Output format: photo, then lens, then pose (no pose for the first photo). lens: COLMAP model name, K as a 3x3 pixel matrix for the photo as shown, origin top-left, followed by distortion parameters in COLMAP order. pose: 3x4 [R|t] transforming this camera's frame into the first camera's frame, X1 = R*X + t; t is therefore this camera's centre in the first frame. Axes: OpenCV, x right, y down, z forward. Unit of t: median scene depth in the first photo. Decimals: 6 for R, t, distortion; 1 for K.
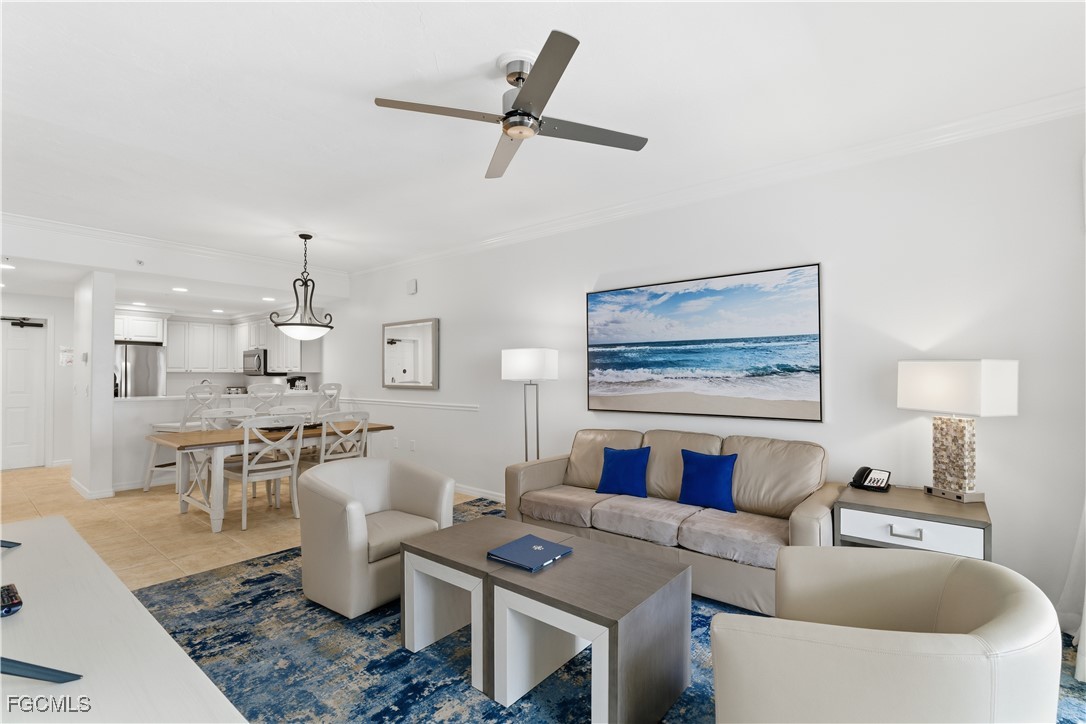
lens RADIAL K [[491.5, 0, 542.8], [0, 491.5, 366.3], [0, 0, 1]] dist [-0.008883, 0.001343]
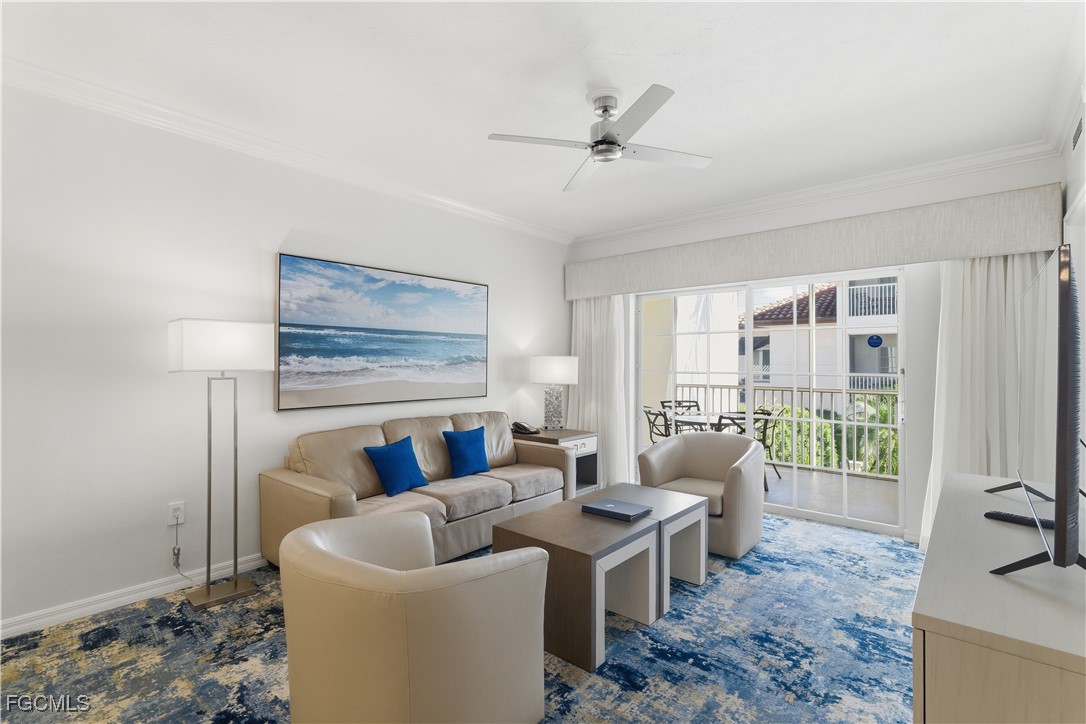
lens RADIAL K [[516.5, 0, 532.7], [0, 516.5, 372.0], [0, 0, 1]] dist [-0.048667, 0.041771]
pose [[0.029137, -0.008859, 0.999536, -0.785154], [-0.012355, 0.999881, 0.009222, 0.021764], [-0.999499, -0.012618, 0.029024, 0.696318]]
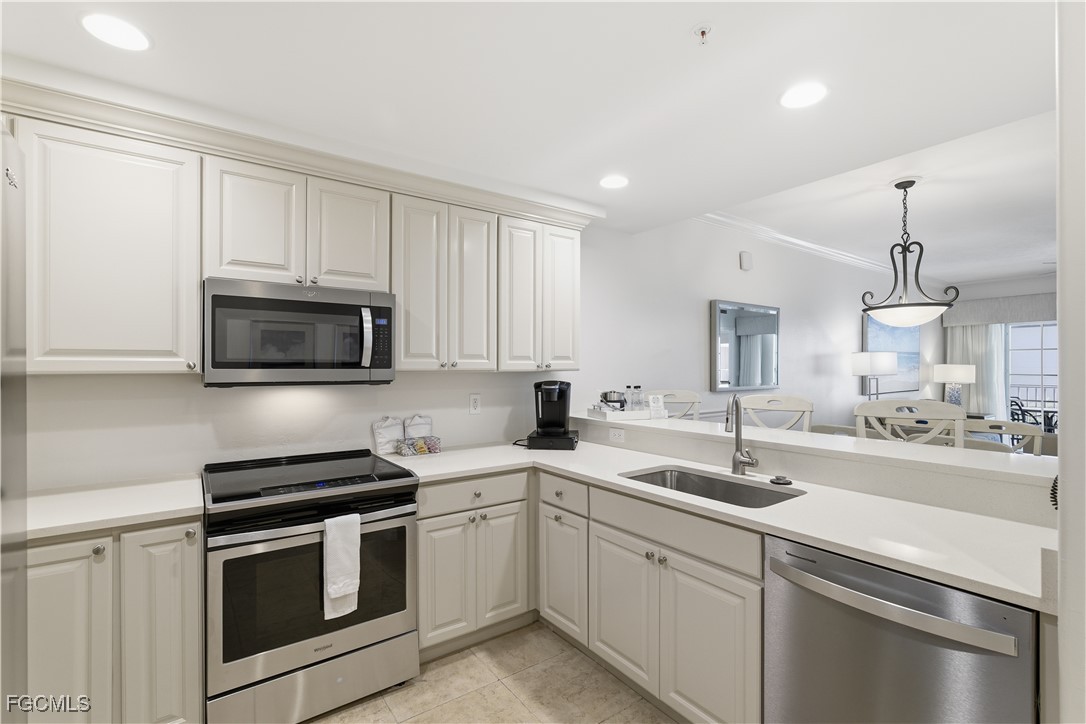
lens RADIAL K [[491.5, 0, 542.8], [0, 491.5, 366.3], [0, 0, 1]] dist [-0.008883, 0.001343]
pose [[0.250625, 0.008751, 0.968045, -1.811553], [-0.008479, 0.999941, -0.006844, 0.024381], [-0.968047, -0.006493, 0.250684, 1.839759]]
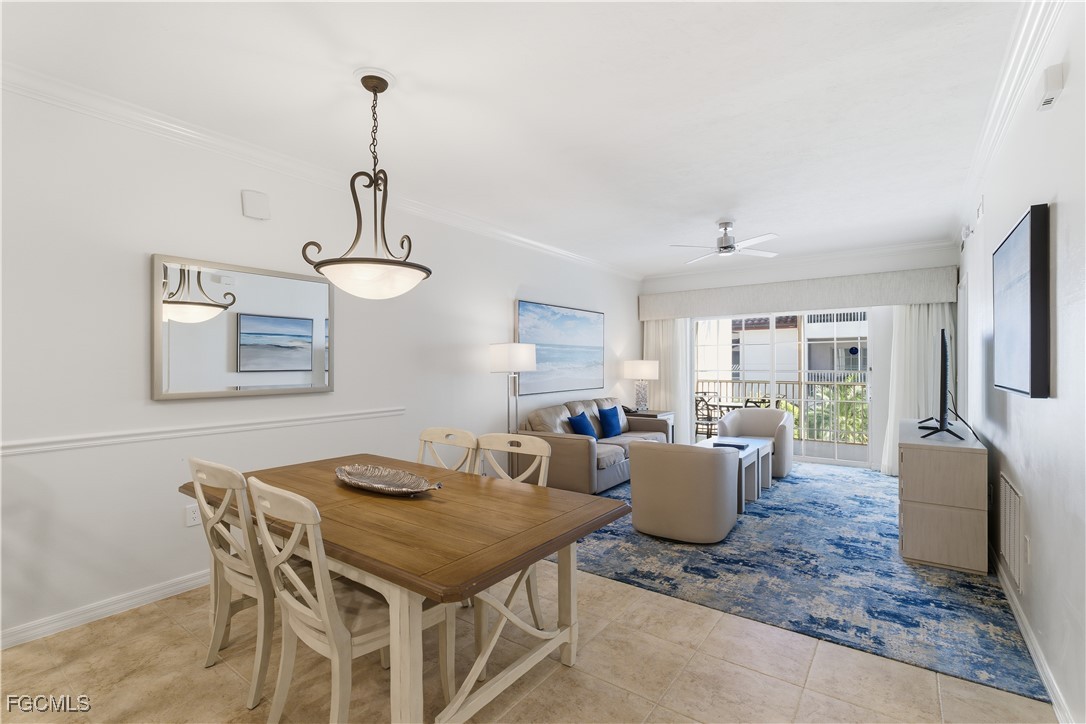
lens RADIAL K [[498.2, 0, 546.6], [0, 498.2, 361.2], [0, 0, 1]] dist [-0.000636, -0.000018]
pose [[-0.059723, 0.011330, 0.998151, -1.336265], [-0.006281, 0.999912, -0.011726, 0.019916], [-0.998195, -0.006969, -0.059647, 1.171563]]
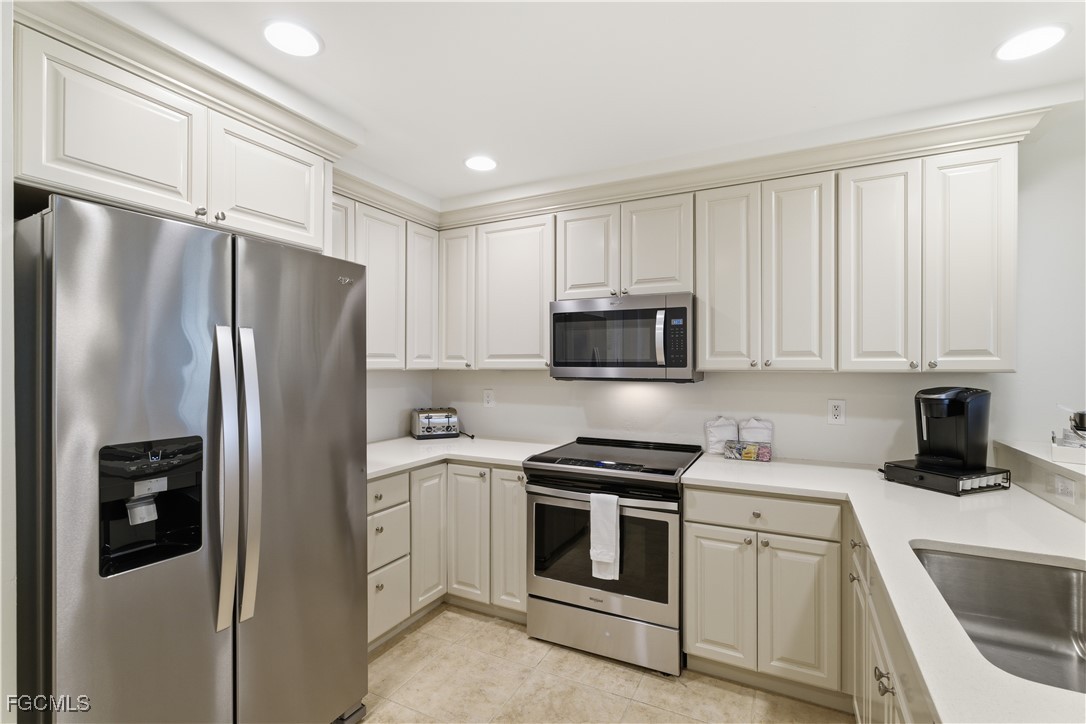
lens RADIAL K [[491.5, 0, 542.8], [0, 491.5, 366.3], [0, 0, 1]] dist [-0.008883, 0.001343]
pose [[0.975798, 0.006667, 0.218572, -1.560323], [-0.009198, 0.999902, 0.010563, 0.017941], [-0.218480, -0.012318, 0.975764, 1.593659]]
